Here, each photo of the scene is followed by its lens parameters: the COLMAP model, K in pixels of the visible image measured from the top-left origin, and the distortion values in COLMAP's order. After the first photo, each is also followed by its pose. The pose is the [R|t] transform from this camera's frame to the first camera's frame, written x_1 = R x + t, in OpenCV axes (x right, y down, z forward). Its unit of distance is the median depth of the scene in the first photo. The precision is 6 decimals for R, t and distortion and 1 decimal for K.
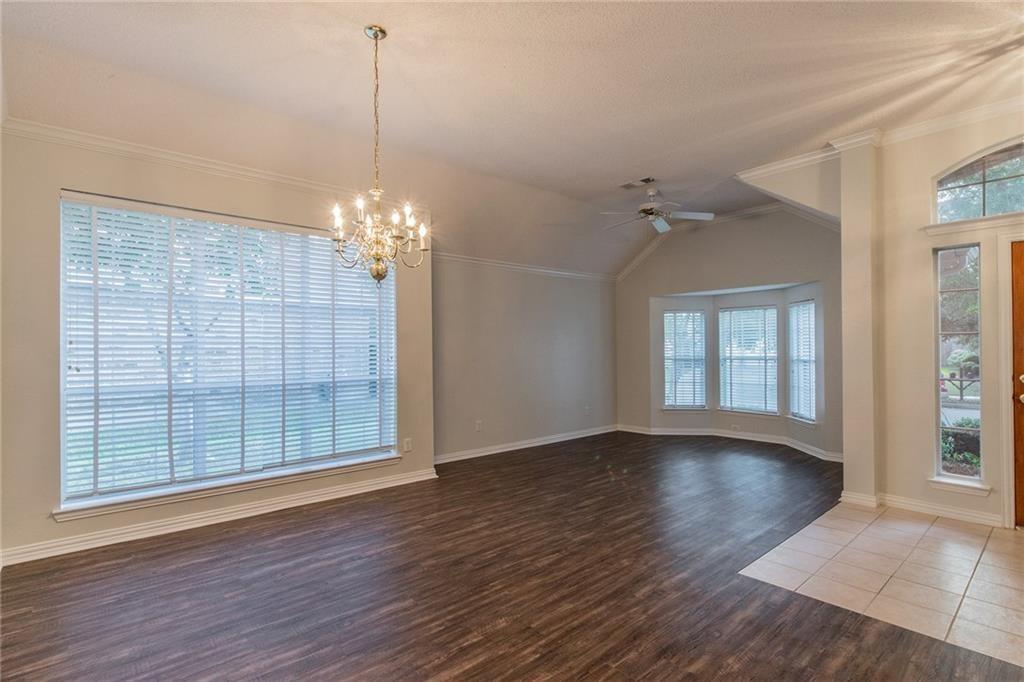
lens RADIAL K [[493.6, 0, 510.5], [0, 493.6, 336.9], [0, 0, 1]] dist [0.003019, 0.000085]
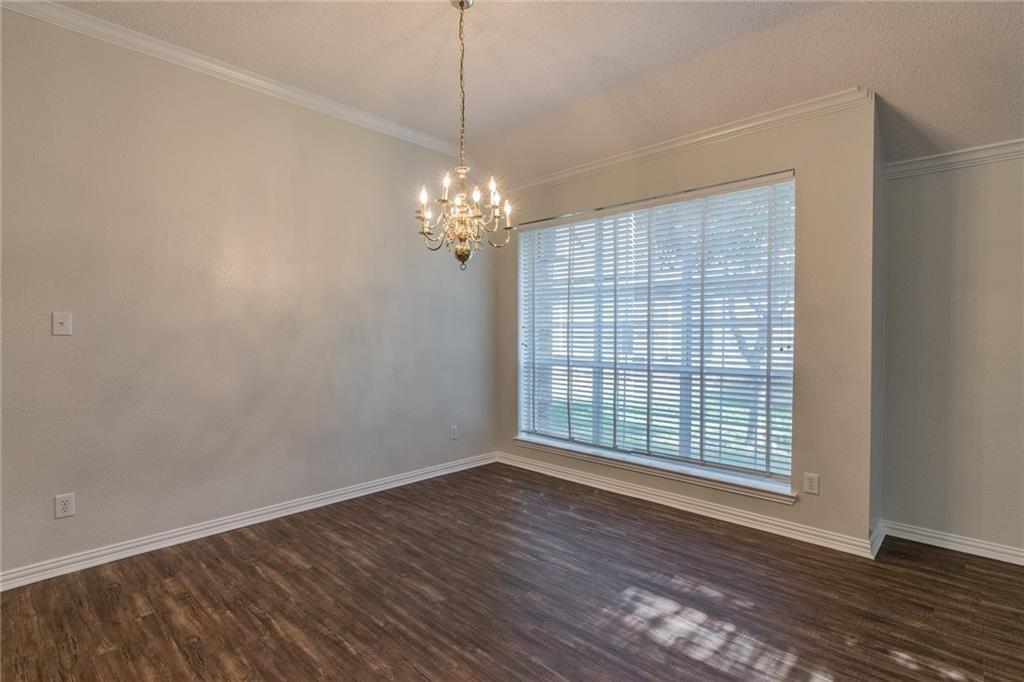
lens RADIAL K [[493.6, 0, 508.8], [0, 493.6, 346.9], [0, 0, 1]] dist [0.003019, 0.000085]
pose [[0.092866, 0.035006, -0.995063, 0.497705], [0.021414, 0.999080, 0.037146, 0.011817], [0.995448, -0.024758, 0.092031, 0.710523]]
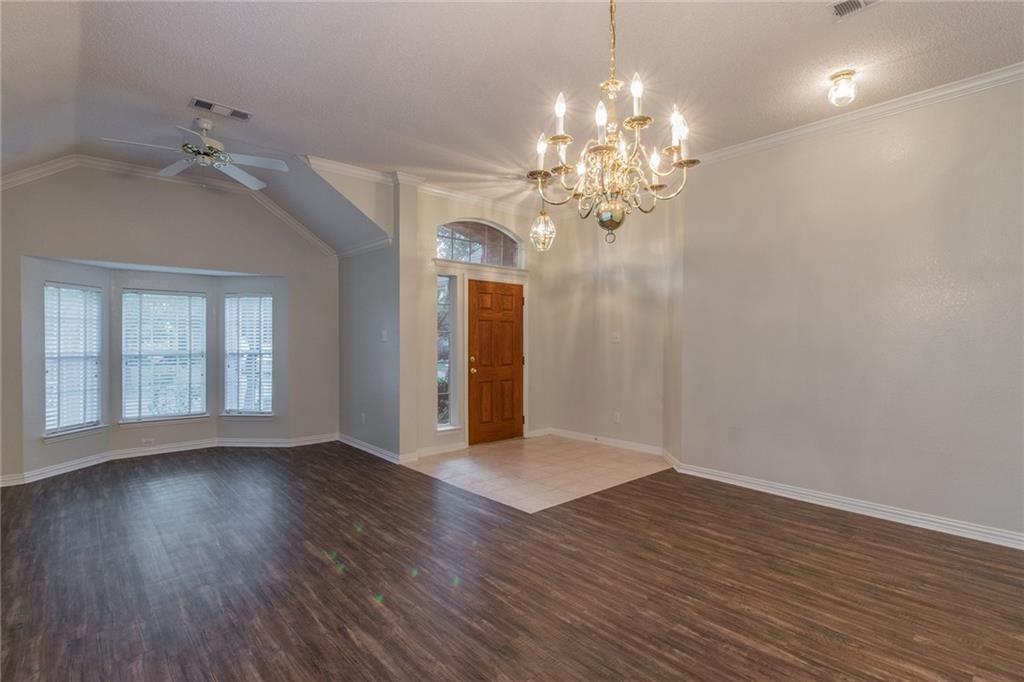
lens RADIAL K [[493.6, 0, 507.1], [0, 493.6, 345.1], [0, 0, 1]] dist [0.003019, 0.000085]
pose [[-0.002442, -0.004855, 0.999985, -0.631234], [-0.024754, 0.999682, 0.004793, 0.020292], [-0.999691, -0.024742, -0.002561, 0.804454]]
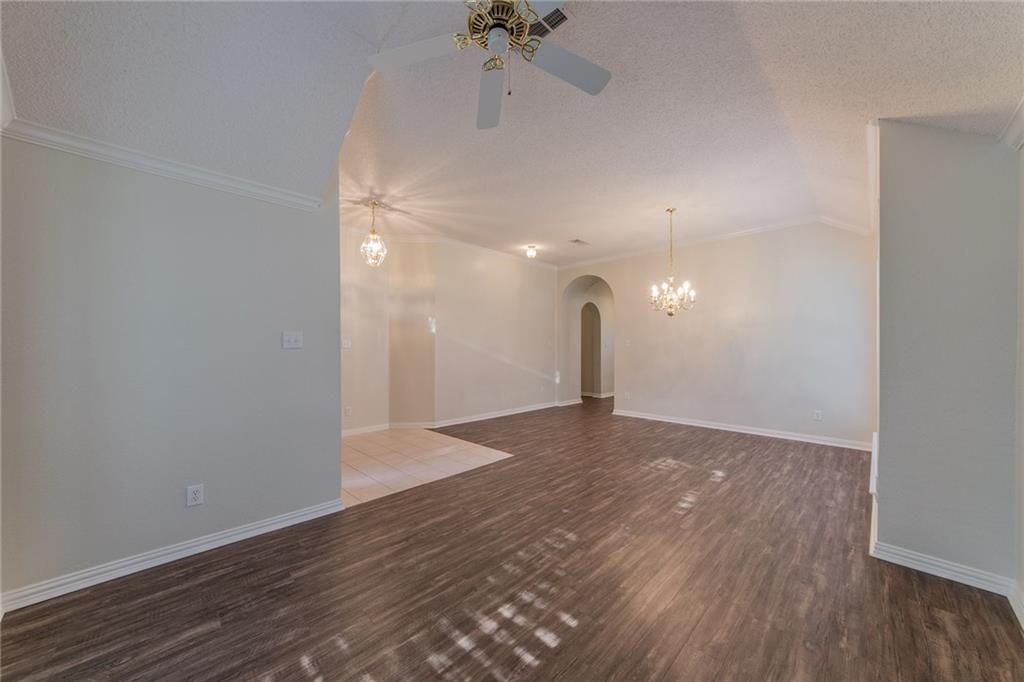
lens RADIAL K [[367.2, 0, 512.7], [0, 367.2, 343.6], [0, 0, 1]] dist [-0.001441, 0.001506]
pose [[-0.997274, 0.007487, -0.073413, 0.431487], [0.009638, 0.999533, -0.028993, 0.041435], [0.073162, -0.029621, -0.996880, 1.899636]]
